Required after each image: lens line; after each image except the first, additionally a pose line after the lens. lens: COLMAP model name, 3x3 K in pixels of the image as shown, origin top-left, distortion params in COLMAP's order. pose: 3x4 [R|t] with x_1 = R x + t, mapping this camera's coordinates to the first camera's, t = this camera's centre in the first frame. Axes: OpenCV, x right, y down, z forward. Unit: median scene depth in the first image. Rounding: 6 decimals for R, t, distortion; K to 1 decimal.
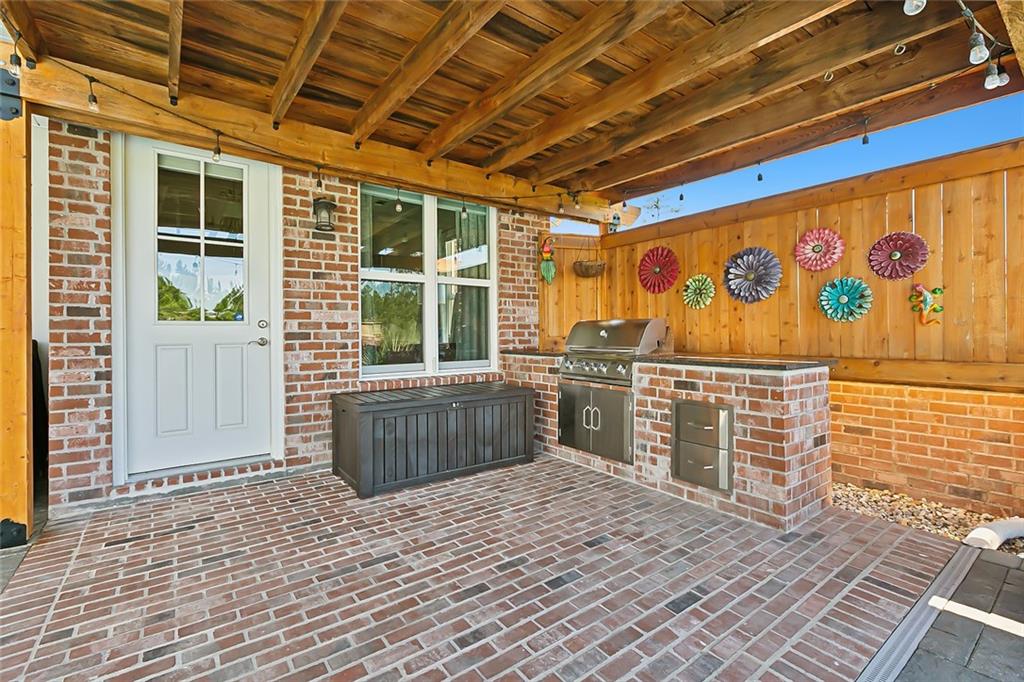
lens RADIAL K [[459.3, 0, 506.2], [0, 459.3, 329.6], [0, 0, 1]] dist [-0.000611, -0.000380]
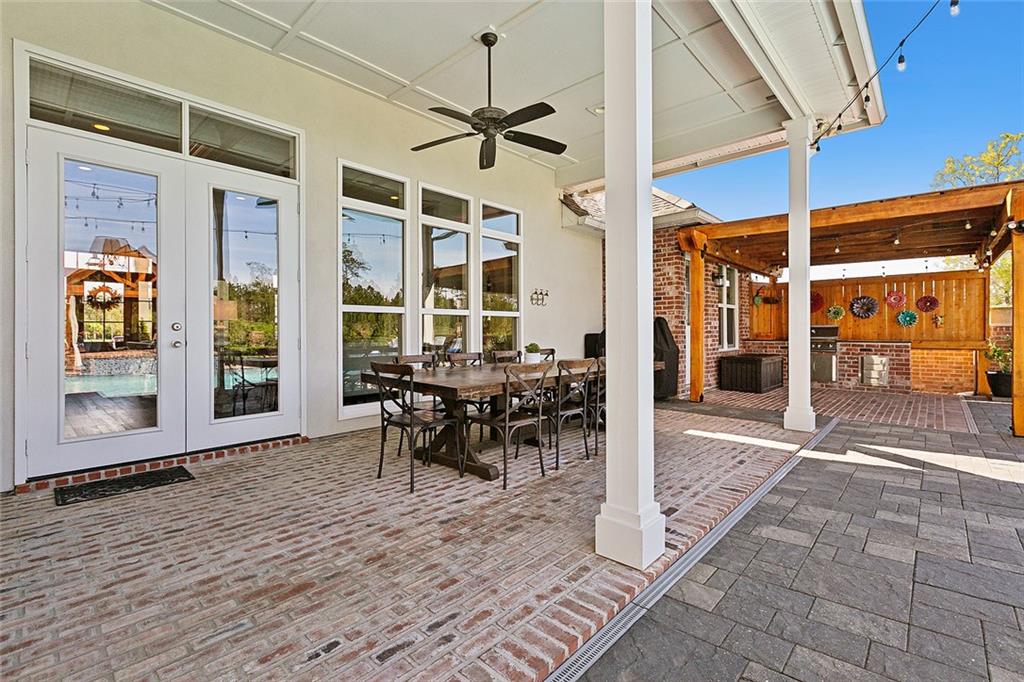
lens RADIAL K [[459.3, 0, 506.2], [0, 459.3, 329.6], [0, 0, 1]] dist [-0.000611, -0.000380]
pose [[0.983950, 0.002895, 0.178420, -2.071351], [-0.003410, 0.999991, 0.002580, -0.000952], [-0.178410, -0.003147, 0.983951, -1.234813]]
